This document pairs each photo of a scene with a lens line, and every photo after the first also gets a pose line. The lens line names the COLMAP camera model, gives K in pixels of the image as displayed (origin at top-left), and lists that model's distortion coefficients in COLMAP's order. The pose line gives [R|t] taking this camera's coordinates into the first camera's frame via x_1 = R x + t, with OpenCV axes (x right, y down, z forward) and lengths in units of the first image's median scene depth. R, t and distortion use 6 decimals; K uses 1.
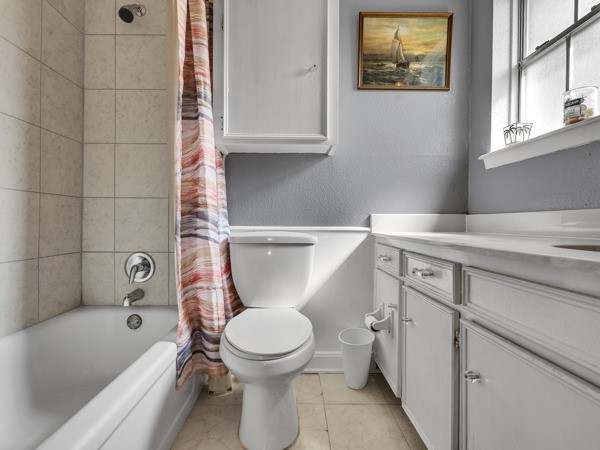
lens RADIAL K [[305.0, 0, 298.1], [0, 305.0, 225.0], [0, 0, 1]] dist [0.002718, -0.001608]
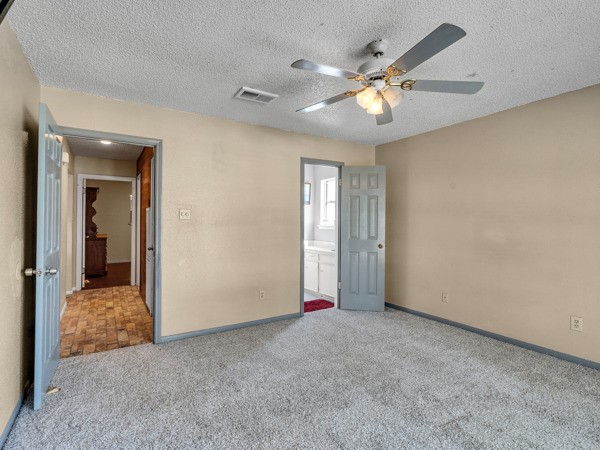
lens RADIAL K [[305.0, 0, 299.9], [0, 305.0, 223.9], [0, 0, 1]] dist [0.002718, -0.001608]
pose [[0.851419, 0.004618, 0.524466, -1.606300], [-0.002791, 0.999987, -0.004273, -0.238635], [-0.524479, 0.002174, 0.851421, -2.141677]]
